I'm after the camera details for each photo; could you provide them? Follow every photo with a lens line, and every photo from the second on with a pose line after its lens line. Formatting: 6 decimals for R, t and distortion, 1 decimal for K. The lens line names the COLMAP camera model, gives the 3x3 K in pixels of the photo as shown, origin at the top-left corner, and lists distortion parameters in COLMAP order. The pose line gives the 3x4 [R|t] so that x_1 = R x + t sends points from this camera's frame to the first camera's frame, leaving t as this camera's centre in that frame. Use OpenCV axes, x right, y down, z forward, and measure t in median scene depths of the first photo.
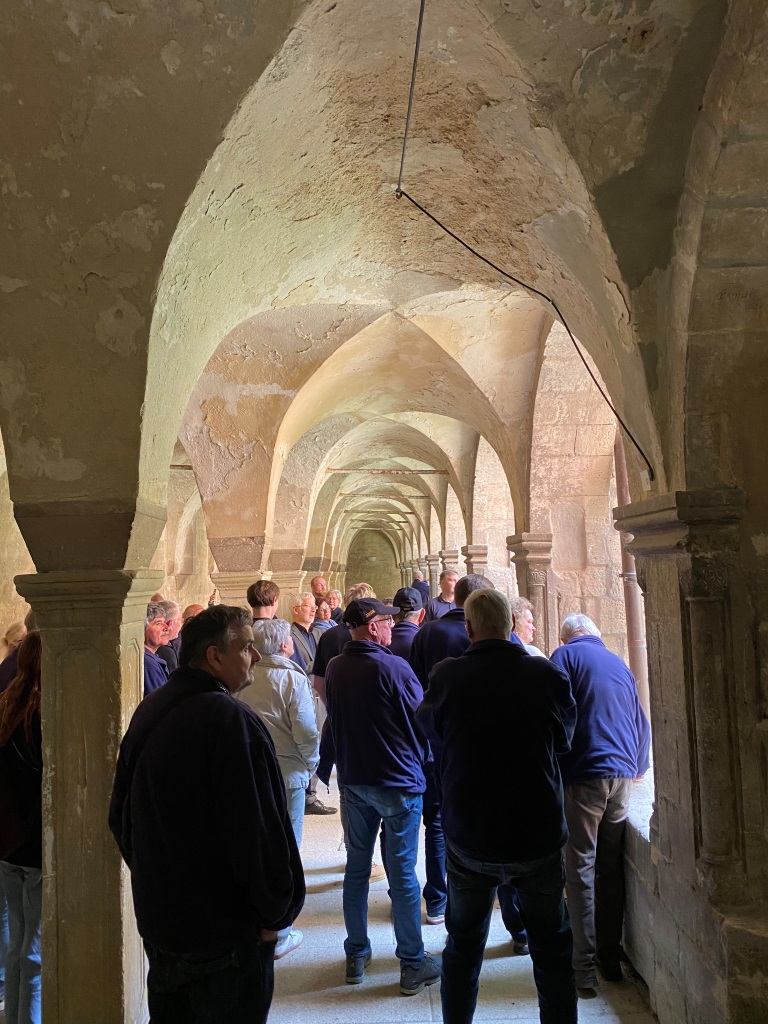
lens RADIAL K [[772.6, 0, 384.6], [0, 772.6, 509.9], [0, 0, 1]] dist [0.080366, -0.000459]
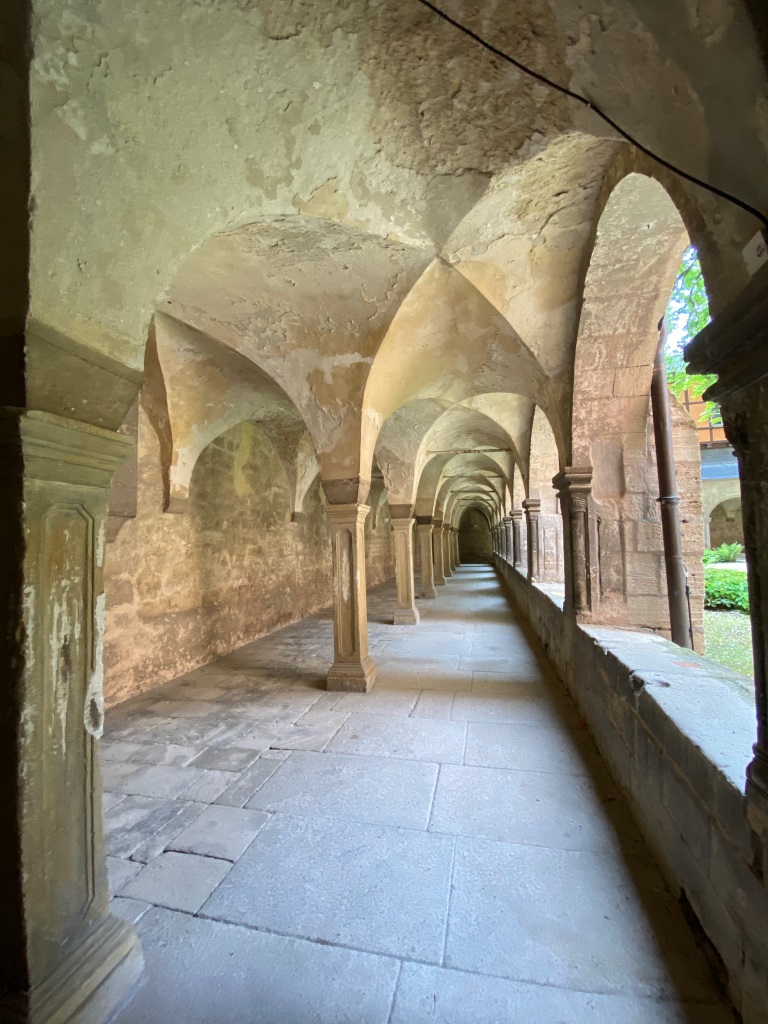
lens RADIAL K [[407.8, 0, 380.7], [0, 407.8, 520.1], [0, 0, 1]] dist [-0.018638, -0.000609]
pose [[0.966452, -0.007050, -0.256752, 0.063942], [0.014874, 0.999482, 0.028544, 0.089202], [0.256418, -0.031406, 0.966056, 0.325194]]
